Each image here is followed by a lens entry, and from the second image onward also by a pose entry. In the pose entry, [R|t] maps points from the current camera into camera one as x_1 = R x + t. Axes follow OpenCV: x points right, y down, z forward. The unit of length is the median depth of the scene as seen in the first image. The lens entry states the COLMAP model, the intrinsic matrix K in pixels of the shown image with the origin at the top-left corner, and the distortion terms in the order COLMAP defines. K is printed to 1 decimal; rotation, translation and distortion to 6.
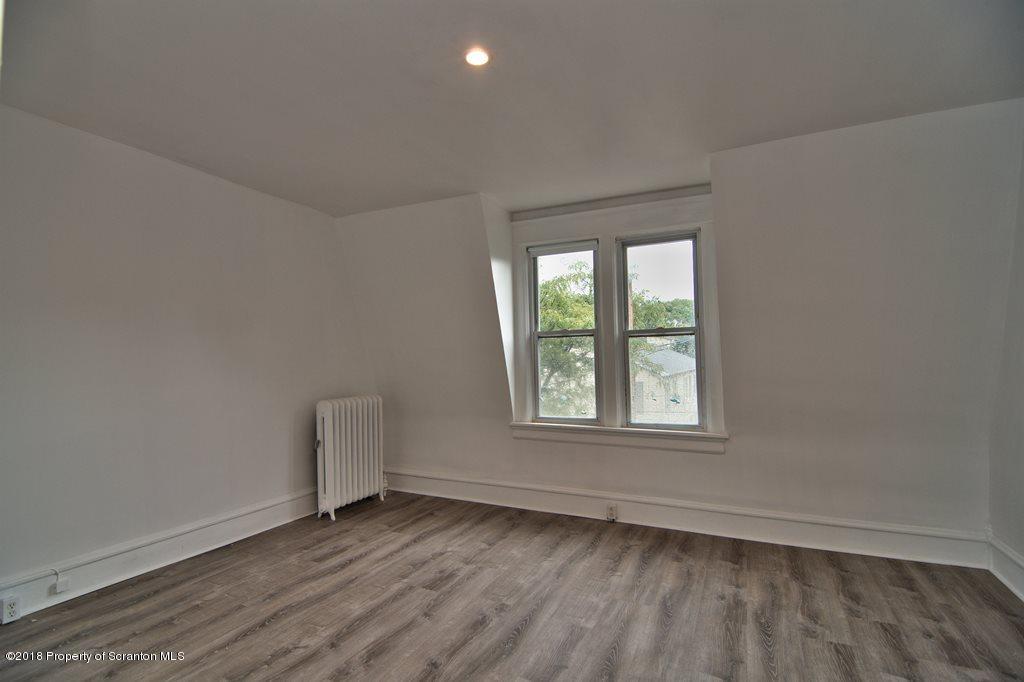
lens RADIAL K [[484.0, 0, 513.6], [0, 484.0, 342.4], [0, 0, 1]] dist [-0.023056, -0.003448]
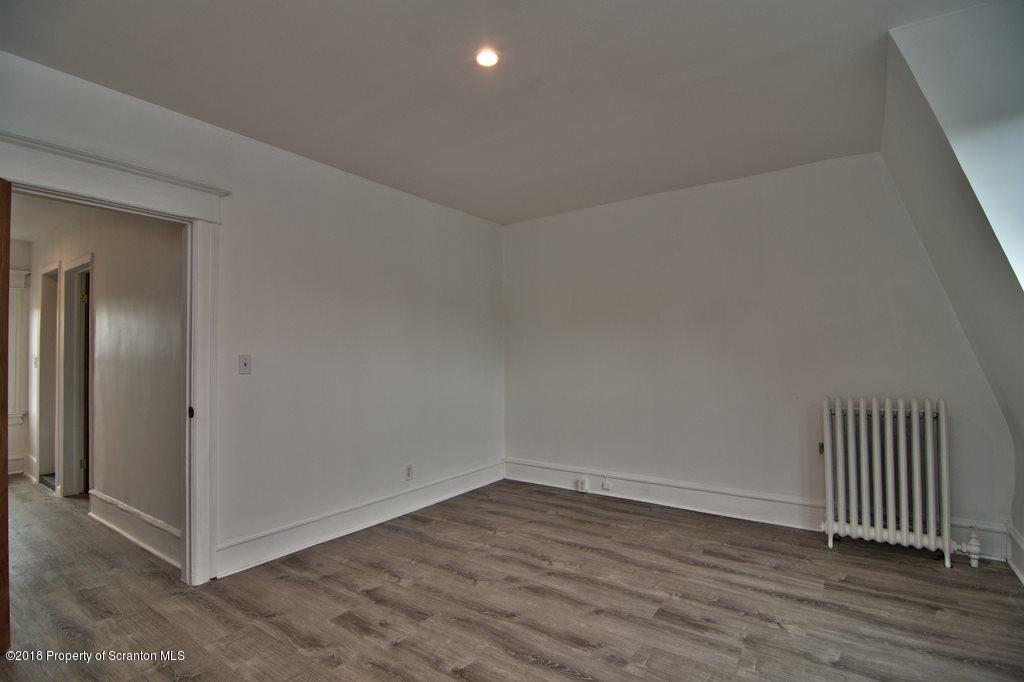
lens RADIAL K [[484.0, 0, 514.1], [0, 484.0, 342.8], [0, 0, 1]] dist [-0.023056, -0.003448]
pose [[-0.161589, -0.017583, -0.986701, 0.682545], [0.039343, 0.998932, -0.024244, 0.040566], [0.986074, -0.042737, -0.160725, 0.859289]]
